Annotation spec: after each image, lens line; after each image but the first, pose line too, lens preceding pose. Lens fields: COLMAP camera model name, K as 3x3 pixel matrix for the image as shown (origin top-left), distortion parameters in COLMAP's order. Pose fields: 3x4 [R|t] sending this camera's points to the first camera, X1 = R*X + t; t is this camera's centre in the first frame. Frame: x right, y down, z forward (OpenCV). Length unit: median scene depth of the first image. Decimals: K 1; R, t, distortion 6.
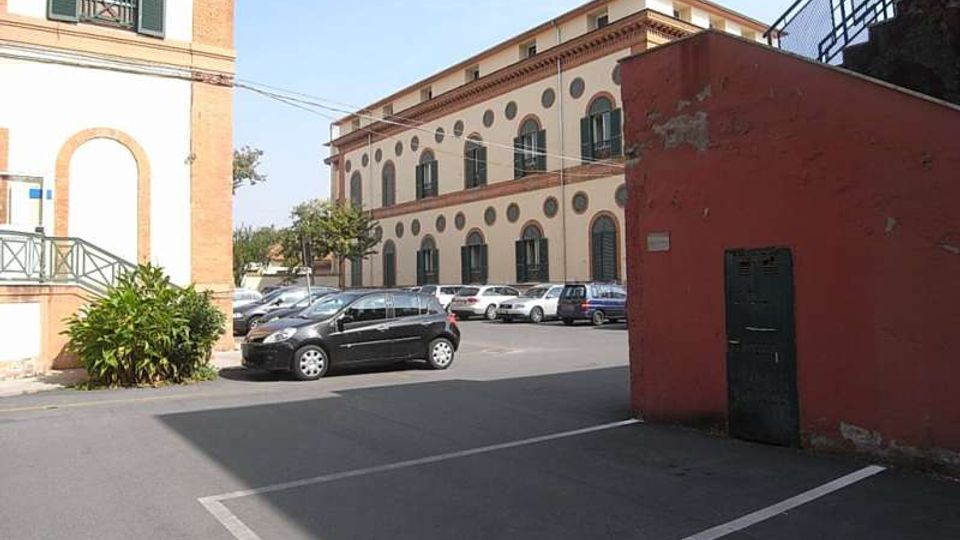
lens RADIAL K [[713.1, 0, 477.8], [0, 713.1, 241.9], [0, 0, 1]] dist [-0.065115, -0.001068]
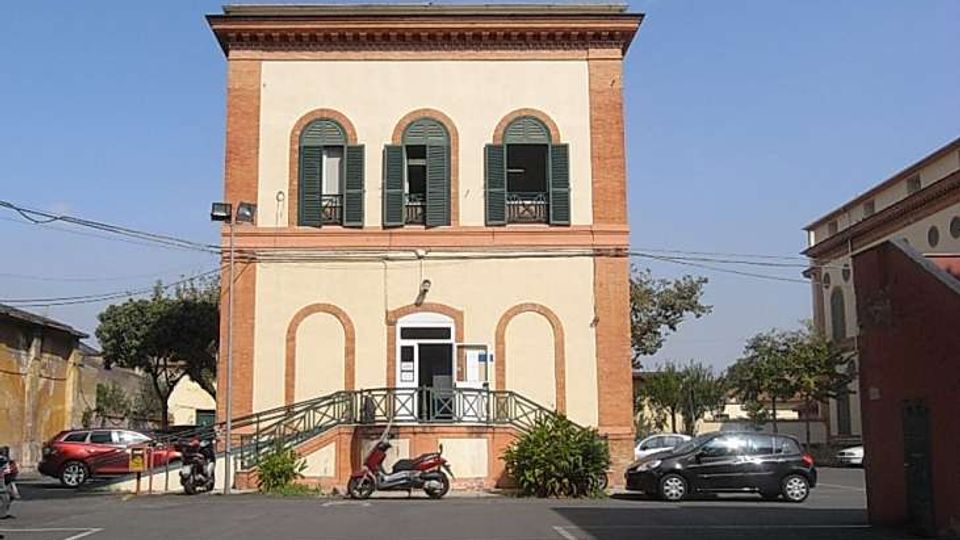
lens RADIAL K [[903.8, 0, 478.1], [0, 903.8, 273.4], [0, 0, 1]] dist [-0.050497, -0.002628]
pose [[0.839651, -0.083163, -0.536721, 0.291650], [0.020487, 0.992354, -0.121711, -0.017974], [0.542740, 0.091199, 0.834935, -0.454646]]
